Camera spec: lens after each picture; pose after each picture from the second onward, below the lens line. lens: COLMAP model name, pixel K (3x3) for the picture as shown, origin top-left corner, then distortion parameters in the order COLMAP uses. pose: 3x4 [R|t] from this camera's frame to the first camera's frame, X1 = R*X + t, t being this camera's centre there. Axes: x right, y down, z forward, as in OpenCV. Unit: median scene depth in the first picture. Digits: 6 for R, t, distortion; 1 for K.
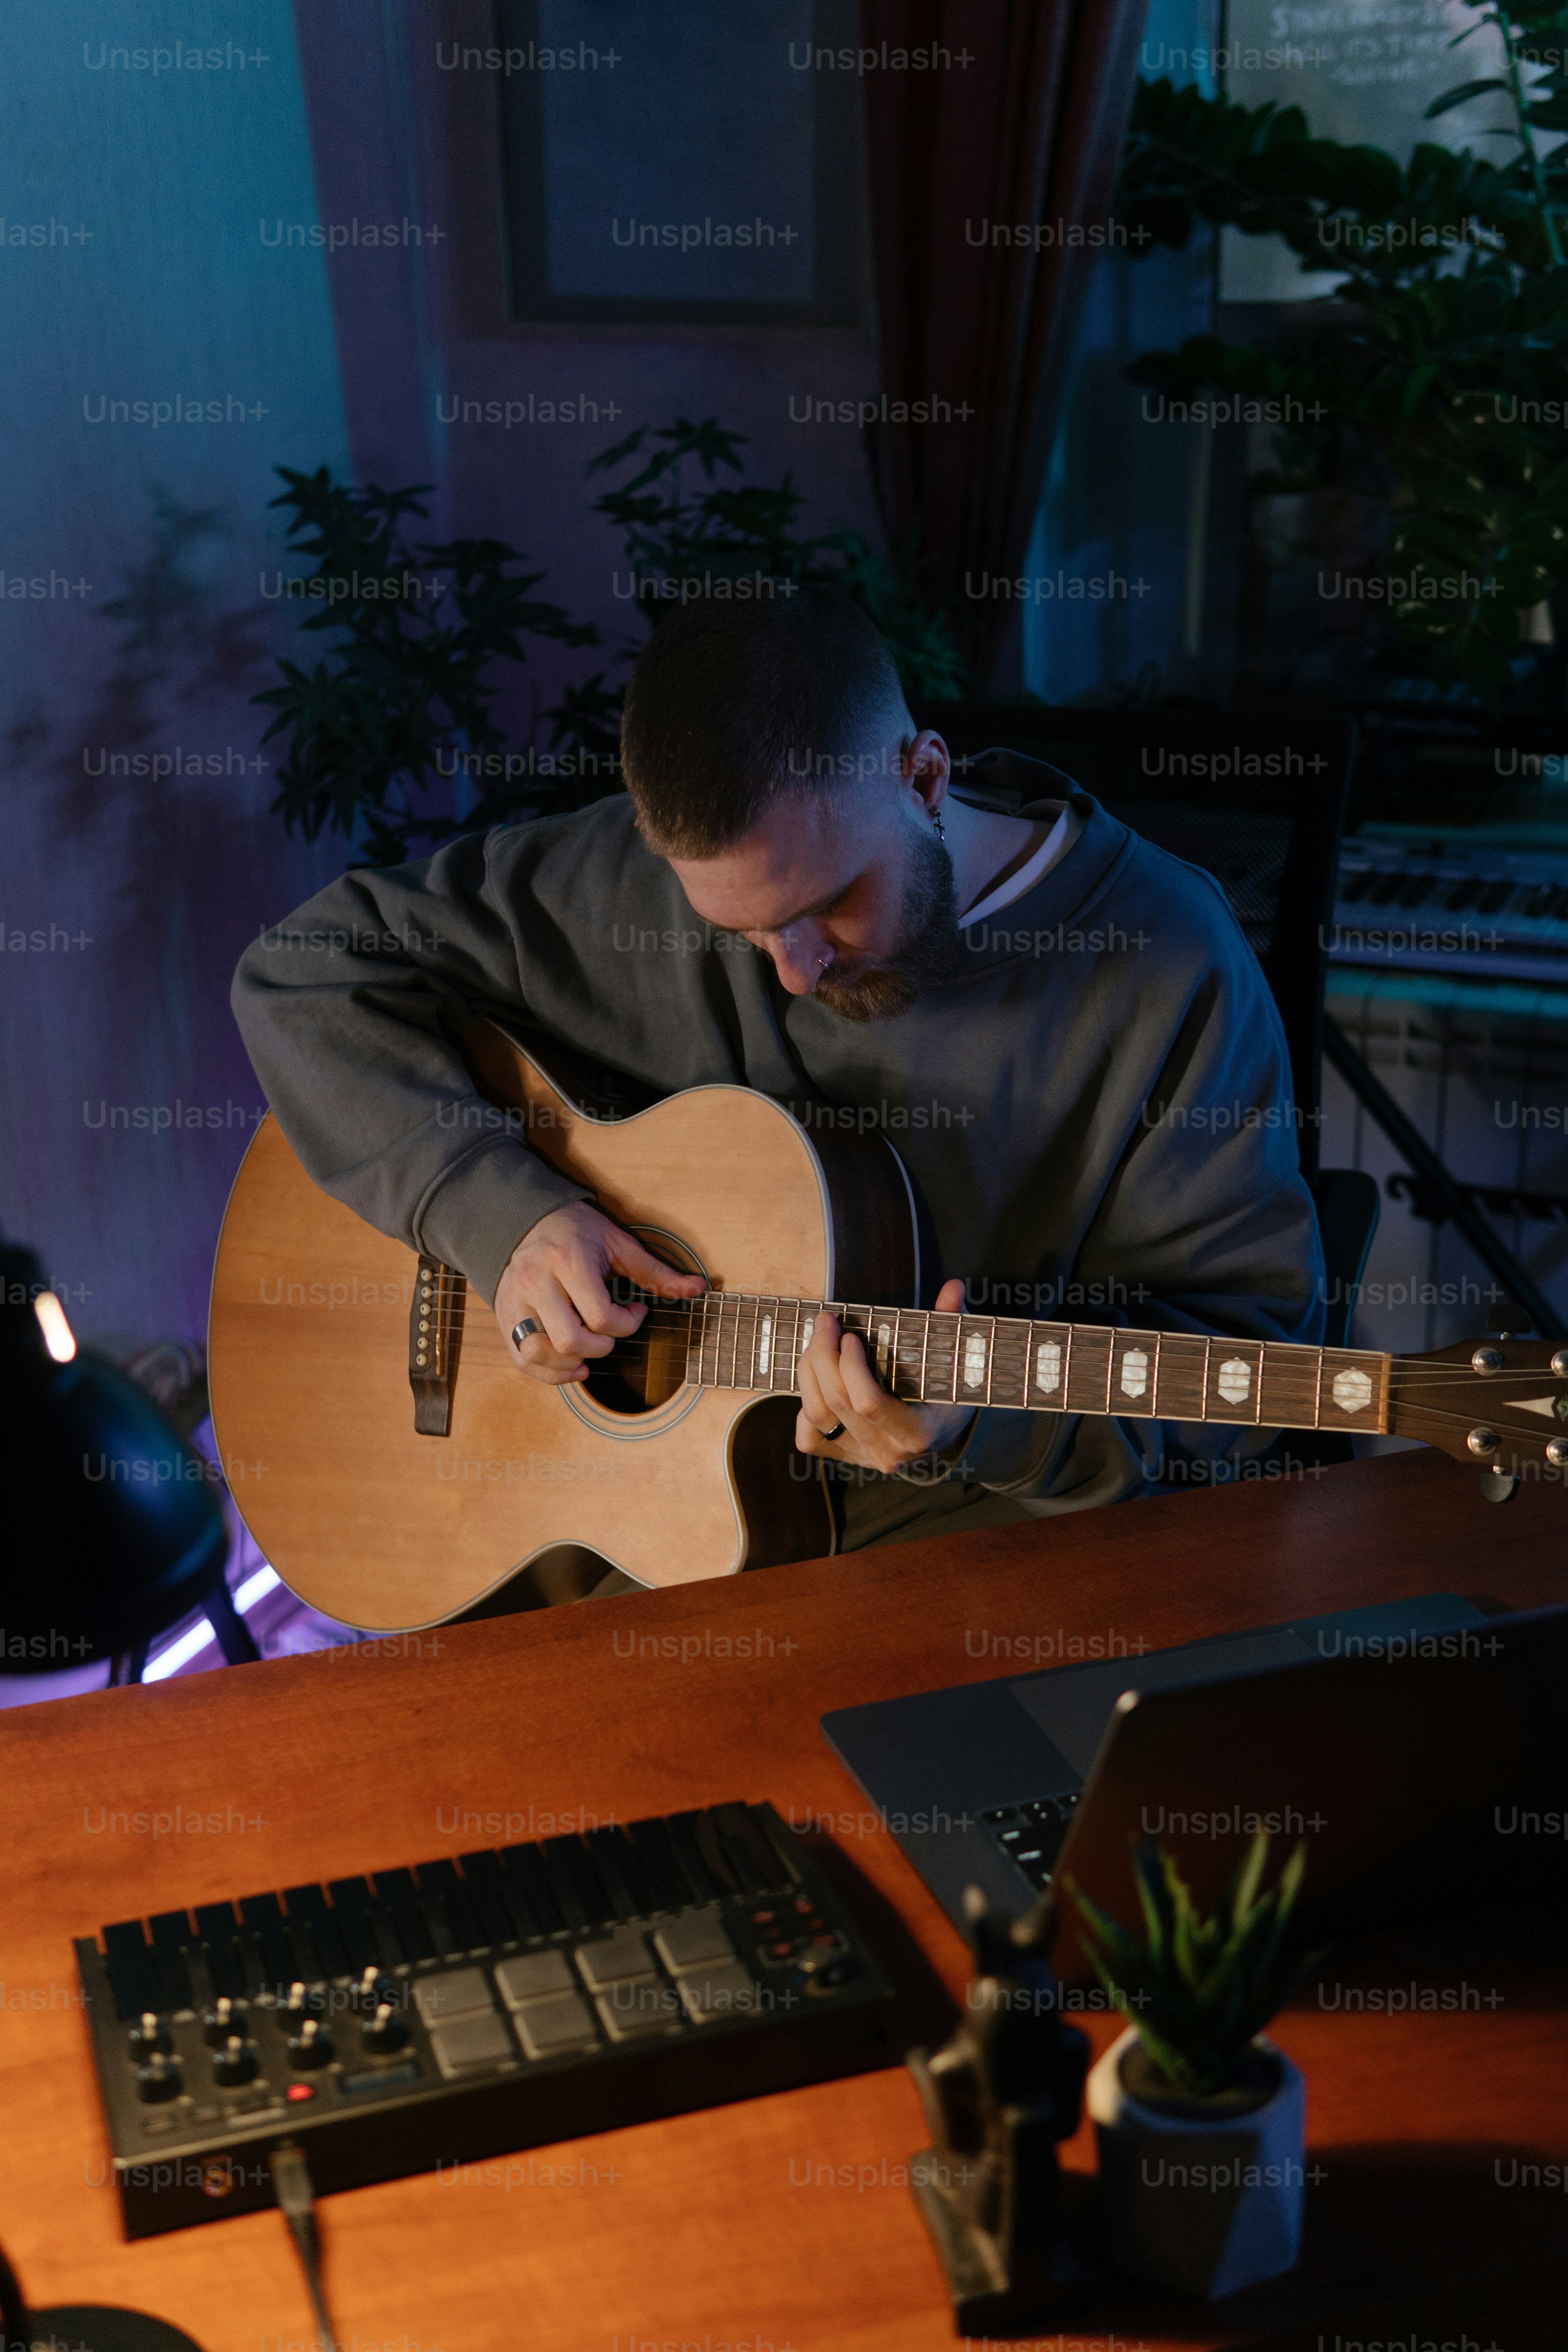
lens RADIAL K [[3163.3, 0, 784.0], [0, 3163.3, 1176.0], [0, 0, 1]] dist [0.026249, 0.055106]
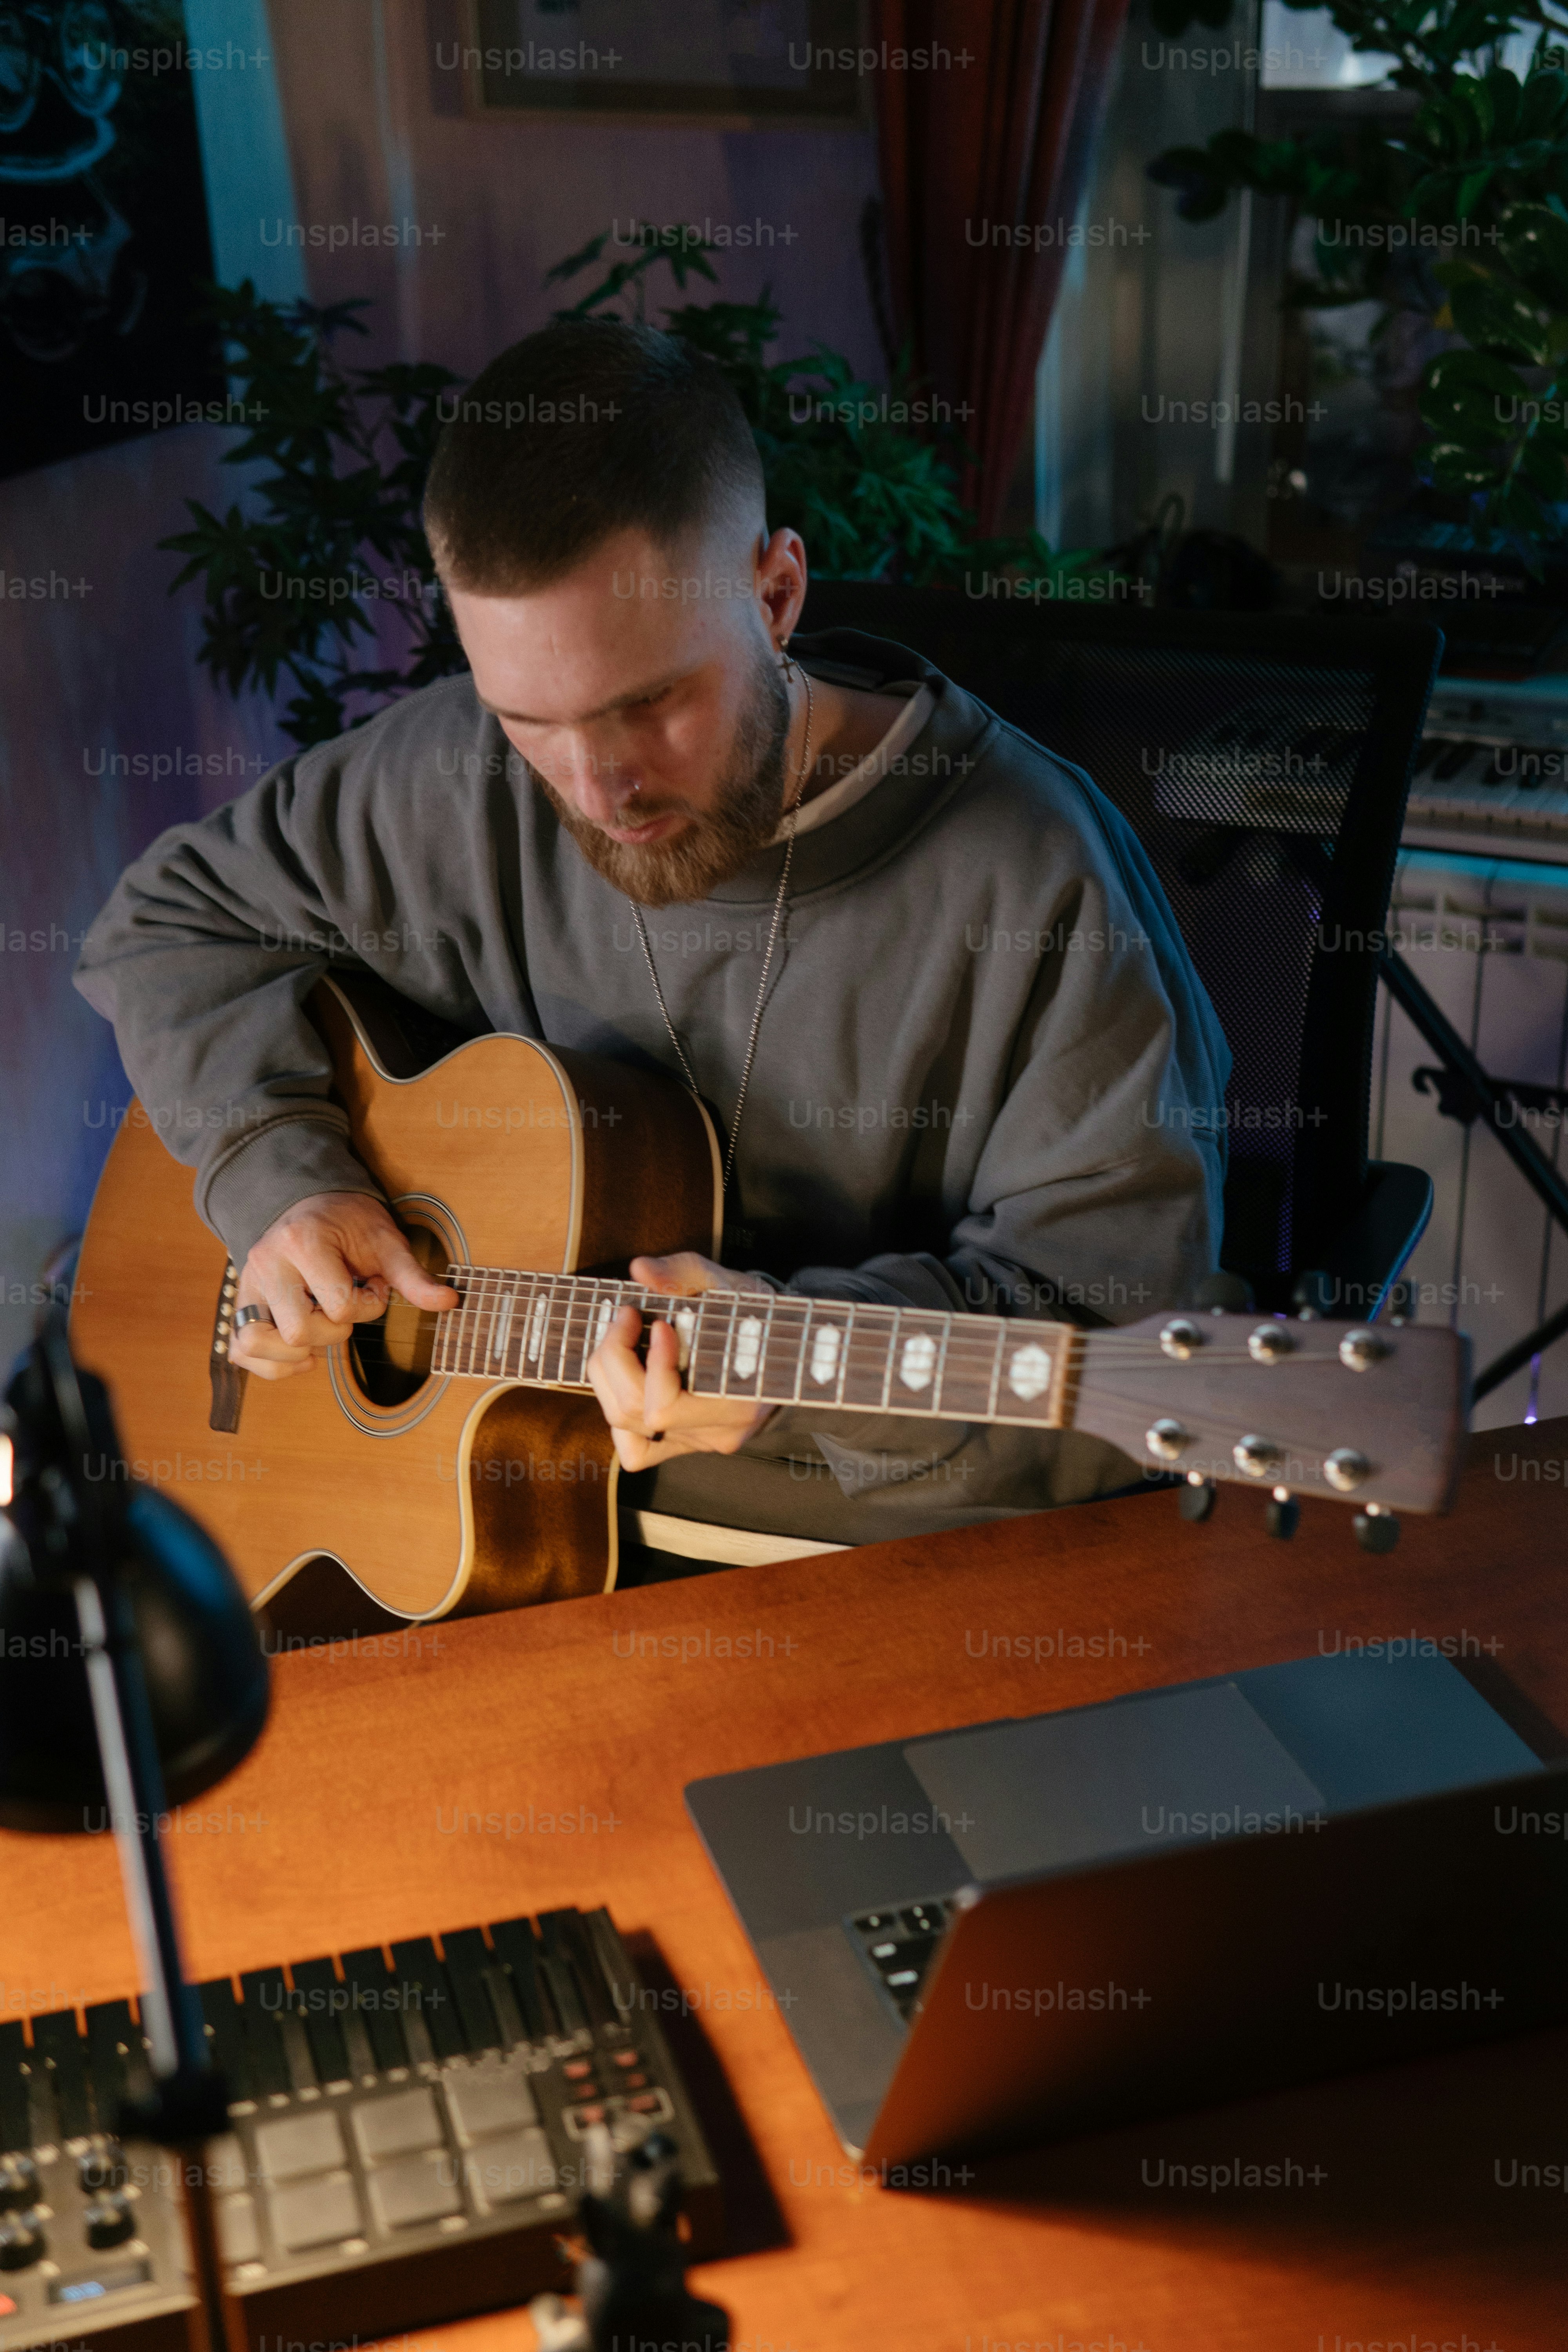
lens RADIAL K [[3163.3, 0, 784.0], [0, 3163.3, 1176.0], [0, 0, 1]] dist [0.026249, 0.055106]
pose [[0.999545, 0.012194, -0.027580, 0.064712], [-0.010158, 0.997296, 0.072789, -0.064691], [0.028393, -0.072476, 0.996966, 0.149500]]
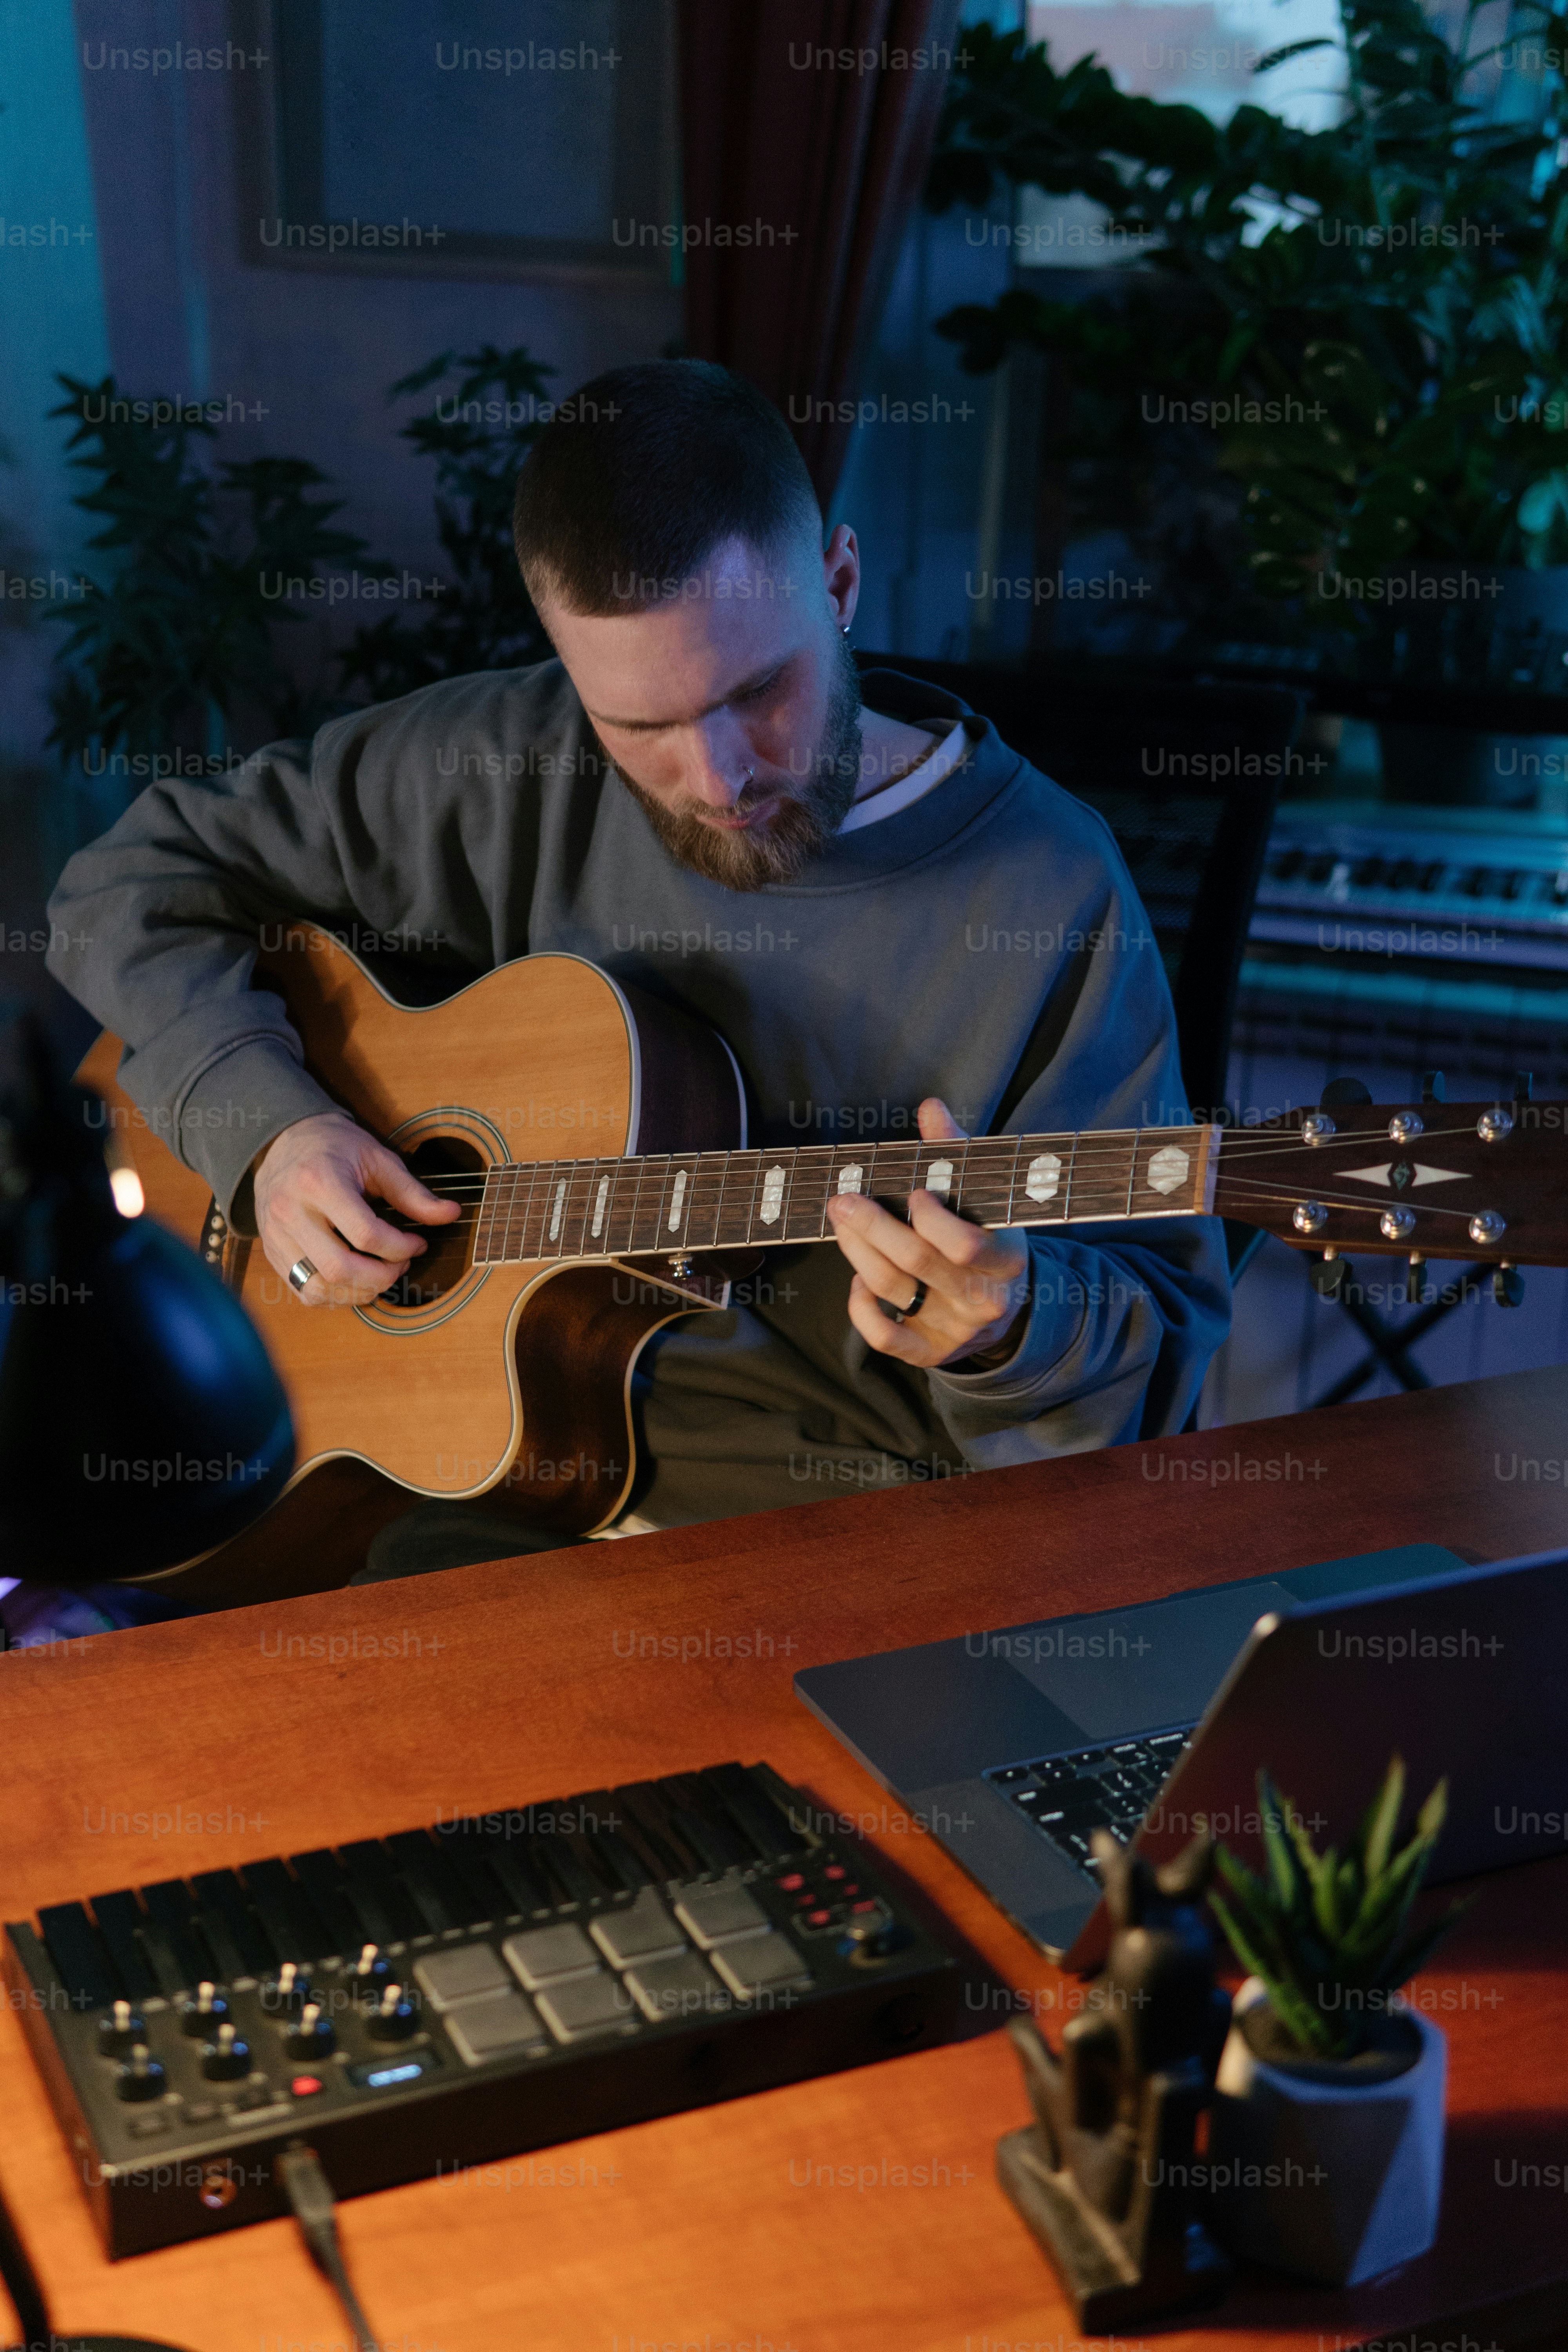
lens RADIAL K [[3163.3, 0, 784.0], [0, 3163.3, 1176.0], [0, 0, 1]] dist [0.026249, 0.055106]
pose [[0.992164, 0.010495, 0.124499, -0.113160], [-0.008870, 0.999868, -0.013597, 0.040882], [-0.124626, 0.012386, 0.992127, 0.093686]]
